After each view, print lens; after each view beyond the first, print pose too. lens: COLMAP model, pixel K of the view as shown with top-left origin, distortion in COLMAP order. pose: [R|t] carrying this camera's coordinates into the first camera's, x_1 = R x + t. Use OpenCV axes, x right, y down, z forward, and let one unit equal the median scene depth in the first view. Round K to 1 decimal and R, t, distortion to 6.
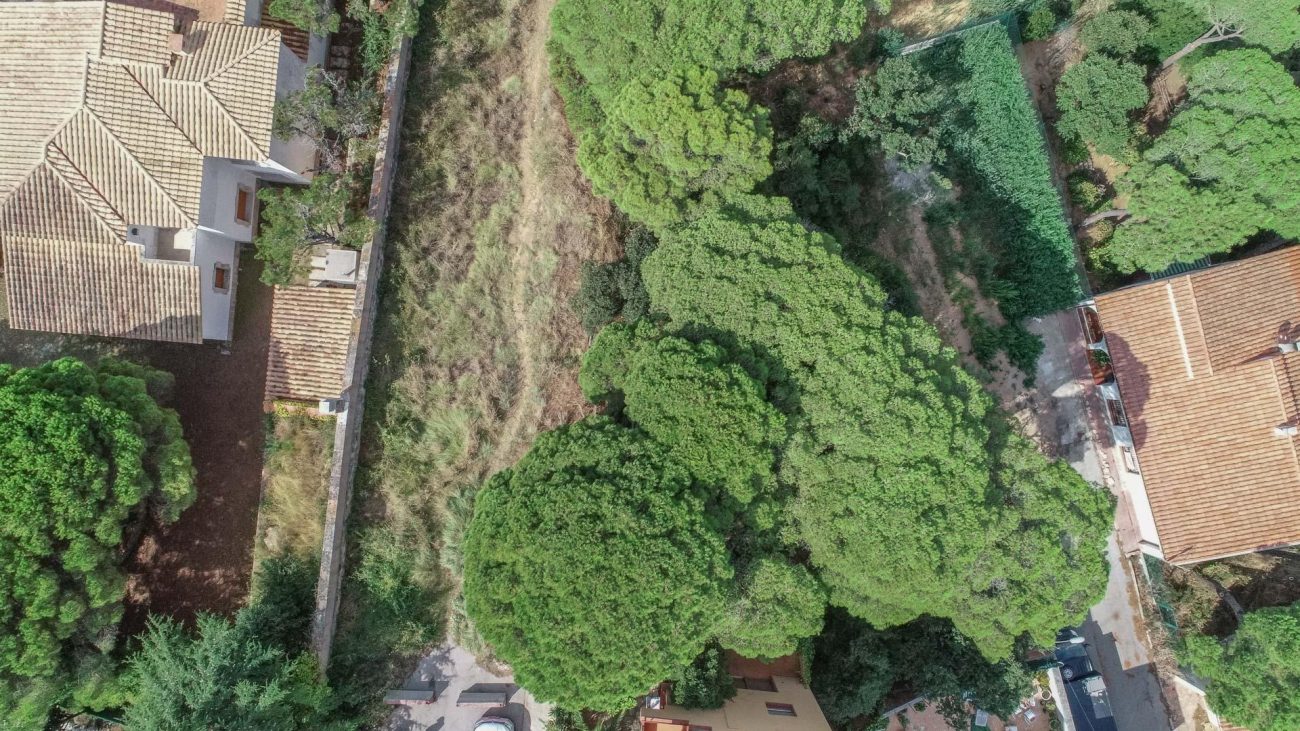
lens RADIAL K [[867.4, 0, 646.7], [0, 867.4, 366.7], [0, 0, 1]] dist [-0.001494, -0.002059]
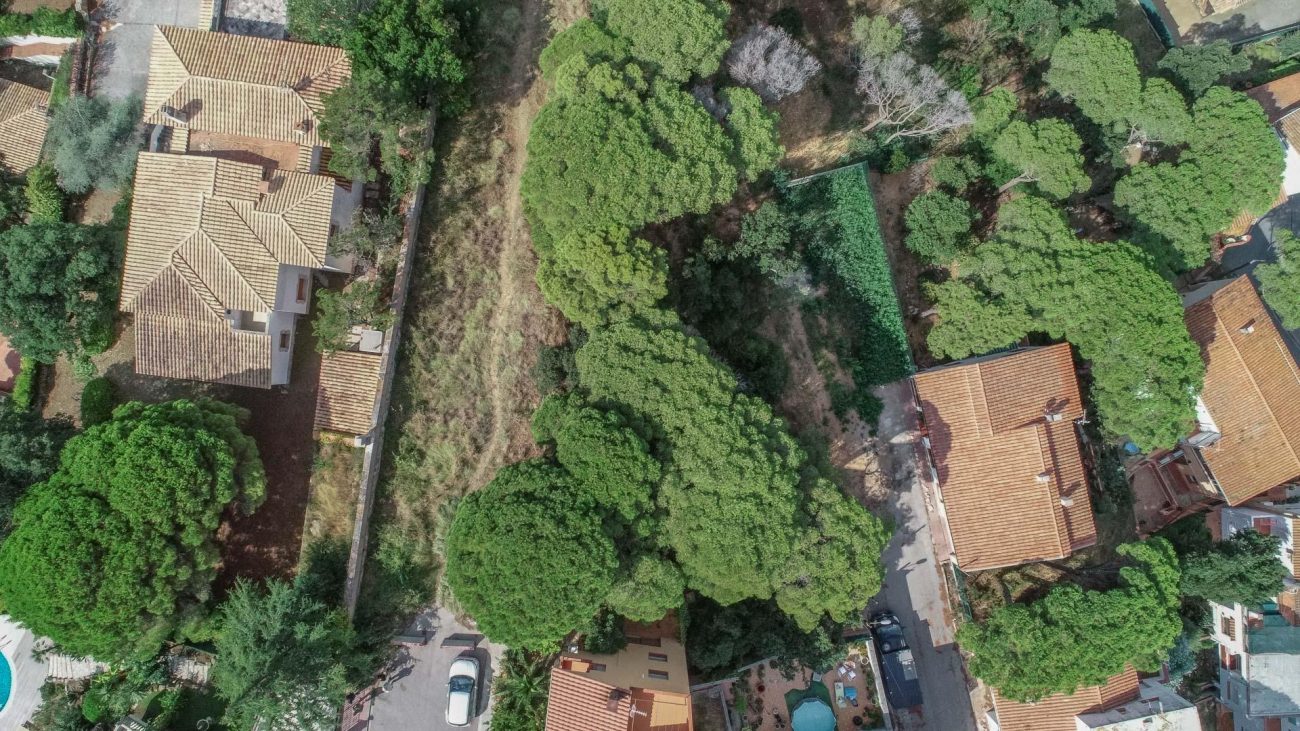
lens RADIAL K [[867.4, 0, 645.4], [0, 867.4, 366.4], [0, 0, 1]] dist [-0.001494, -0.002059]
pose [[0.999286, 0.036904, -0.008112, 0.121168], [-0.036808, 0.999254, 0.011647, -0.113435], [0.008536, -0.011340, 0.999899, -0.456860]]
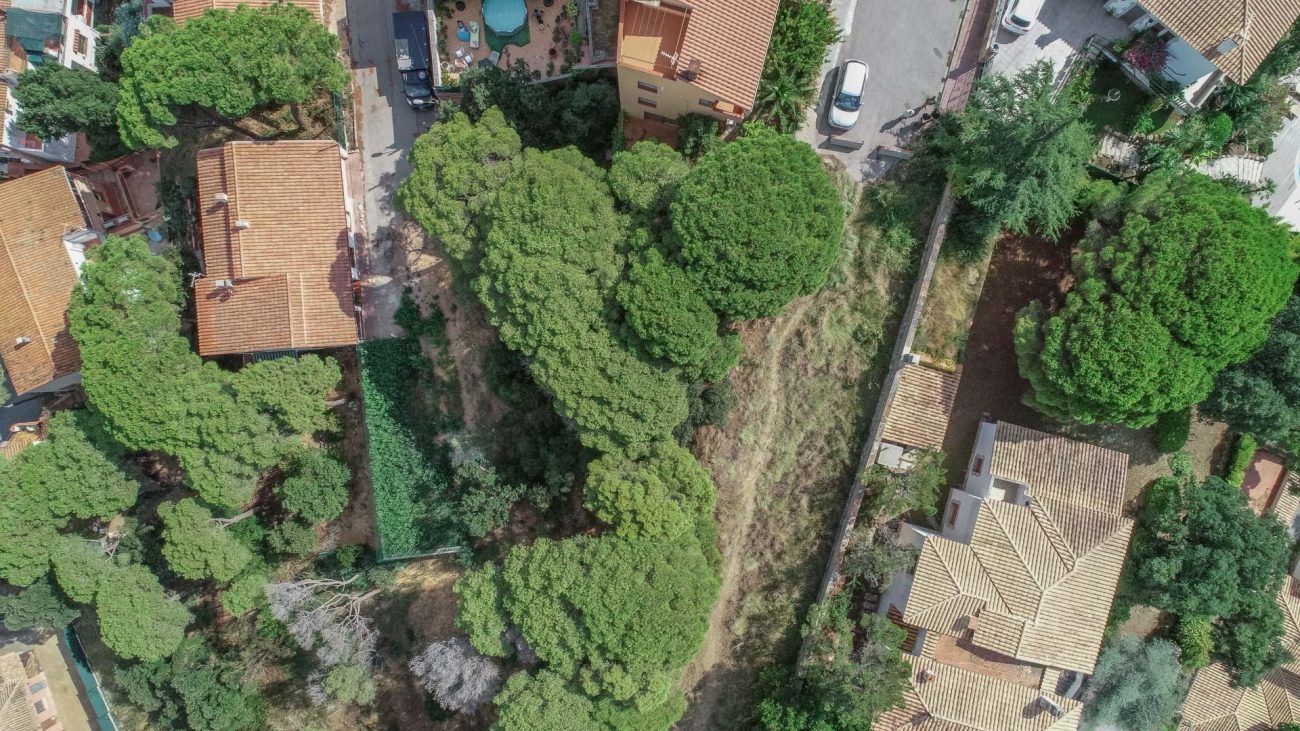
lens RADIAL K [[867.4, 0, 652.4], [0, 867.4, 373.8], [0, 0, 1]] dist [-0.001494, -0.002059]
pose [[-0.984756, -0.173454, -0.012986, 0.081689], [0.173536, -0.984813, -0.005429, -0.045941], [-0.011847, -0.007600, 0.999901, -0.452338]]
